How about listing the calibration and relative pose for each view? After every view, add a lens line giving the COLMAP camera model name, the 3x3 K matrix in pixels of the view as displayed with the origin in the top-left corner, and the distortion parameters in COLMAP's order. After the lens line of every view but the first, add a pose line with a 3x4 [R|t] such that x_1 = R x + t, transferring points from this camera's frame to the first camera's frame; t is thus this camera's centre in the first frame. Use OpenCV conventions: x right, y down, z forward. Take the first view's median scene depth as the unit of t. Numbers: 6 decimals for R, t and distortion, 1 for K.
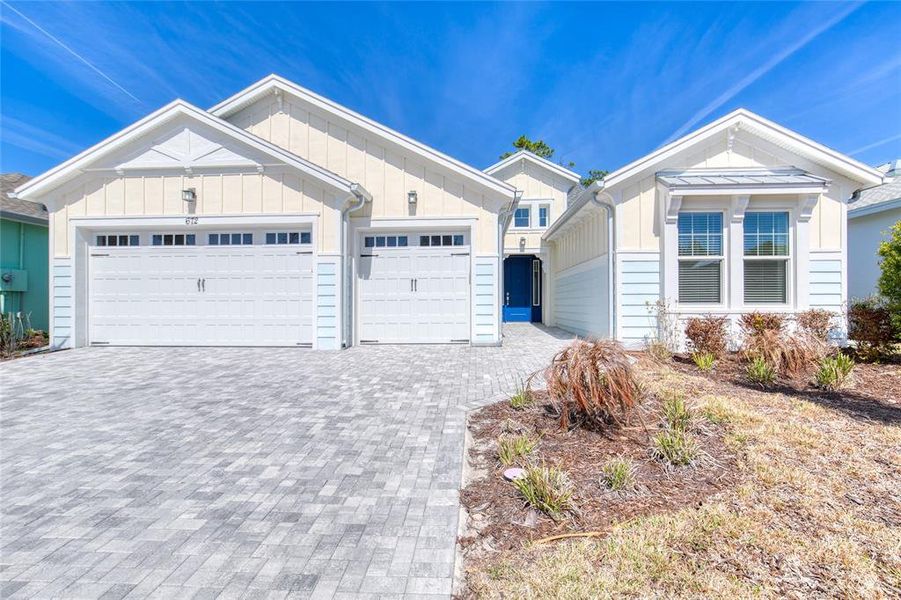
lens RADIAL K [[416.8, 0, 447.6], [0, 416.8, 299.0], [0, 0, 1]] dist [-0.015969, 0.006399]
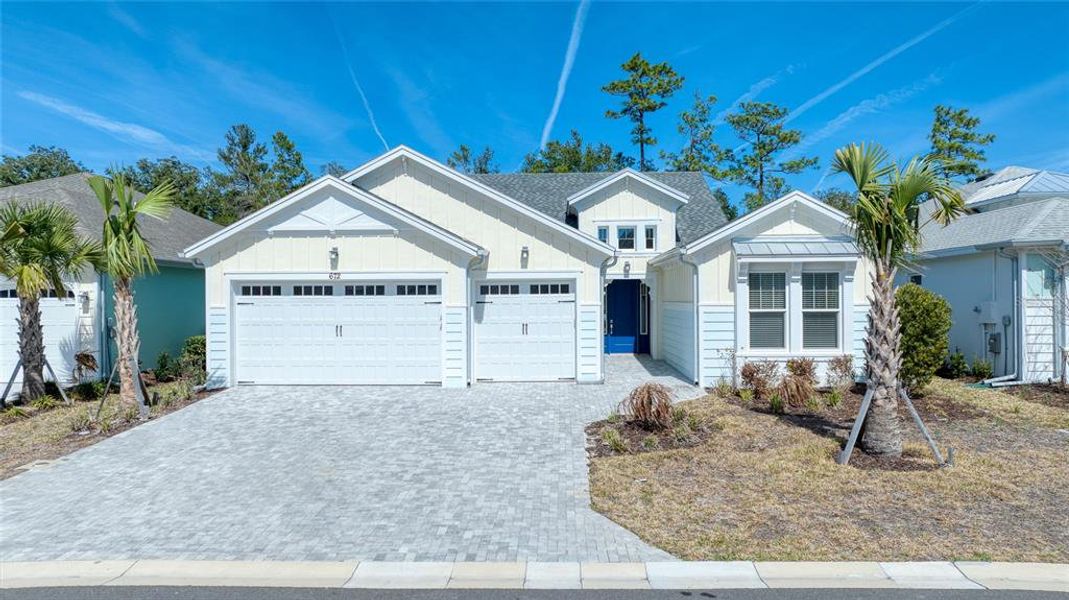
lens RADIAL K [[766.0, 0, 533.1], [0, 766.0, 277.2], [0, 0, 1]] dist [-0.053597, 0.059179]
pose [[0.999442, 0.000583, 0.033404, -0.134826], [-0.000112, 0.999901, -0.014091, -0.152095], [-0.033409, 0.014079, 0.999343, -1.107840]]
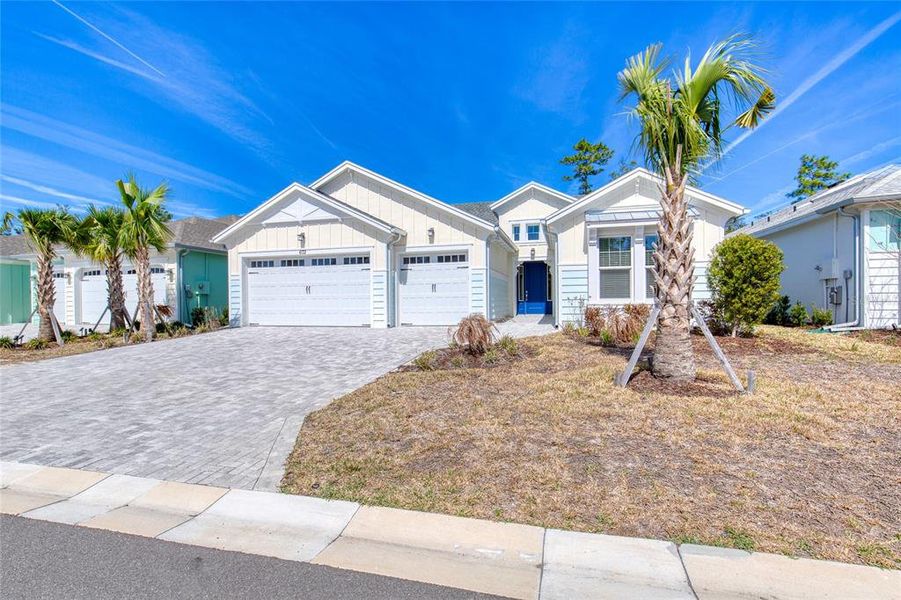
lens RADIAL K [[416.8, 0, 447.6], [0, 416.8, 299.0], [0, 0, 1]] dist [-0.015969, 0.006399]
pose [[0.980761, -0.007730, -0.195058, 0.287173], [0.008954, 0.999945, 0.005398, -0.000278], [0.195006, -0.007041, 0.980777, -0.540503]]
